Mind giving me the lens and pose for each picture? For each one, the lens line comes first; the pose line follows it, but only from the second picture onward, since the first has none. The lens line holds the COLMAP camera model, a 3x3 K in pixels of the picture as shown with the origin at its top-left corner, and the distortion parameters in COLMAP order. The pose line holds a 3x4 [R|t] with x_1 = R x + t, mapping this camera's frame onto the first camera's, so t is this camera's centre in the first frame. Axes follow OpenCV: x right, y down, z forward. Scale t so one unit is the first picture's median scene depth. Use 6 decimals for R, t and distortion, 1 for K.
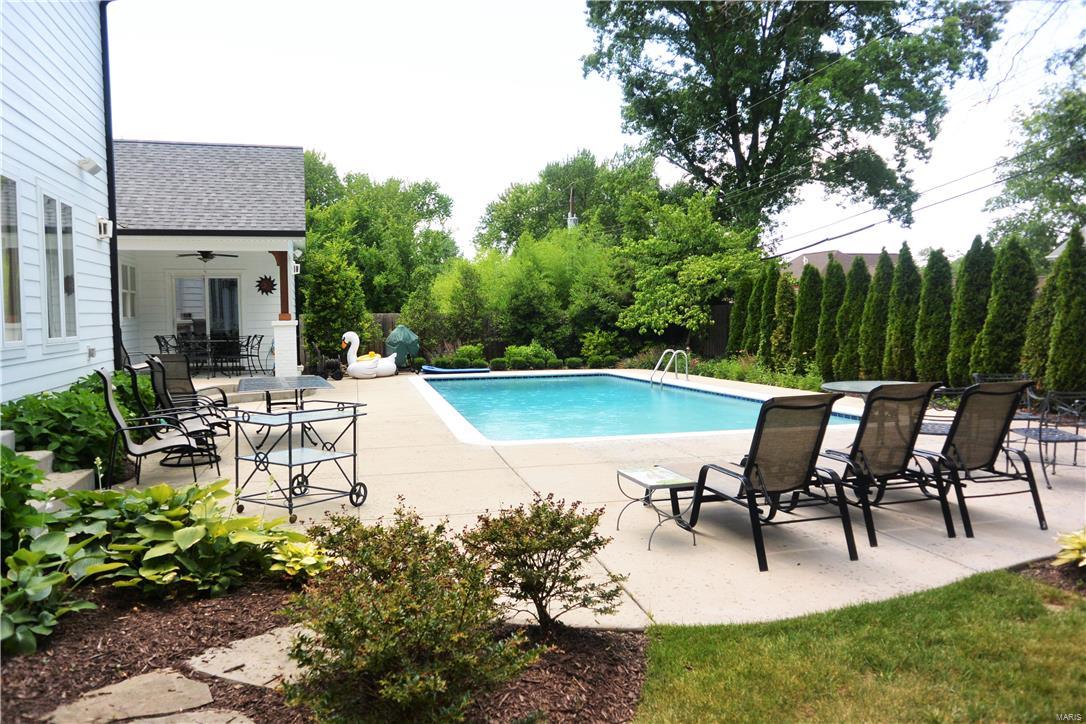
lens RADIAL K [[841.3, 0, 543.0], [0, 841.3, 362.0], [0, 0, 1]] dist [-0.005518, 0.002666]
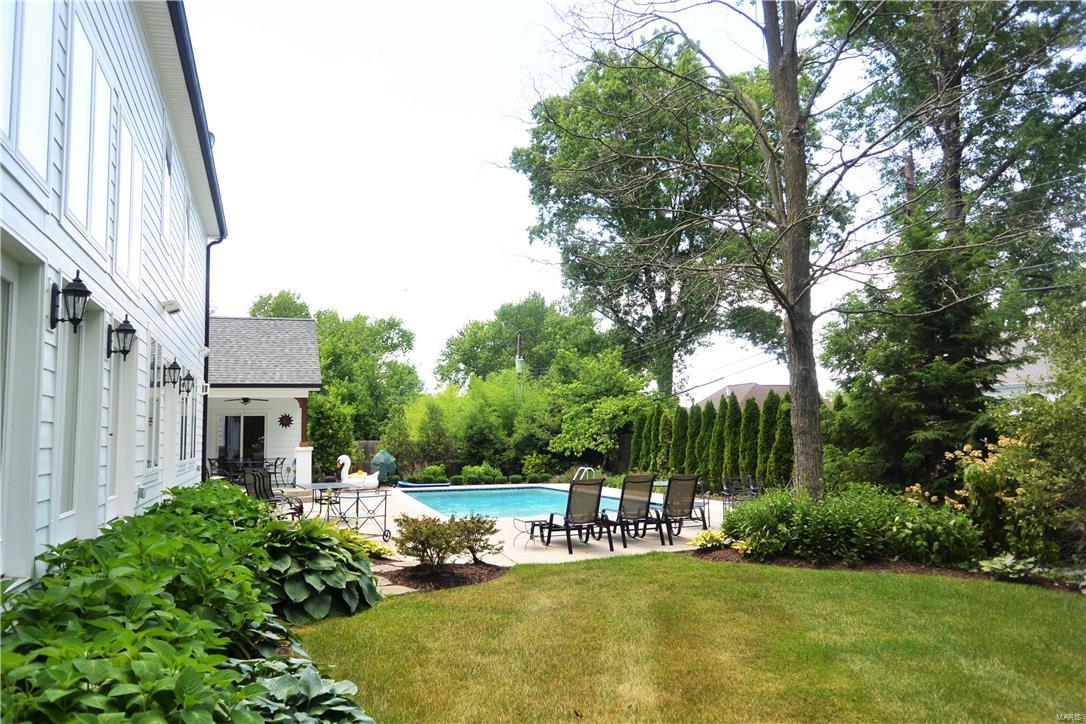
lens RADIAL K [[841.3, 0, 543.0], [0, 841.3, 362.0], [0, 0, 1]] dist [-0.005518, 0.002666]
pose [[0.998758, 0.001301, 0.049806, 0.013548], [0.006030, 0.989154, -0.146757, 0.012430], [-0.049457, 0.146875, 0.987918, -0.284644]]
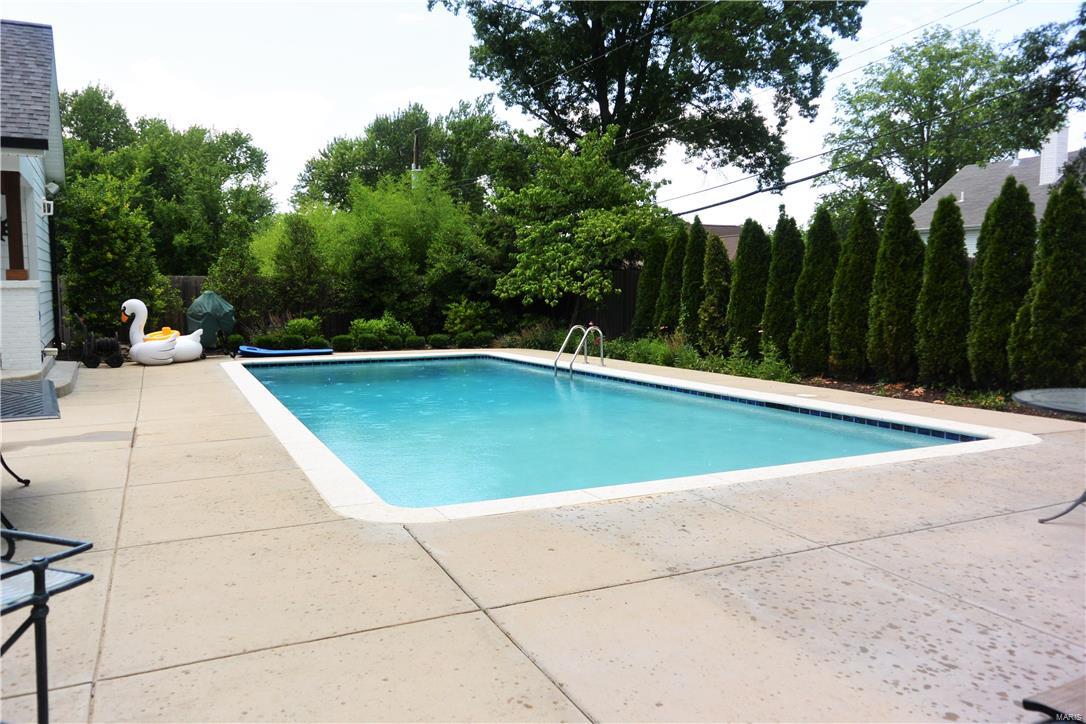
lens RADIAL K [[841.3, 0, 543.0], [0, 841.3, 362.0], [0, 0, 1]] dist [-0.005518, 0.002666]
pose [[0.977801, -0.007353, 0.209405, -0.032310], [0.000132, 0.999405, 0.034478, -0.006030], [-0.209534, -0.033685, 0.977221, 0.190461]]
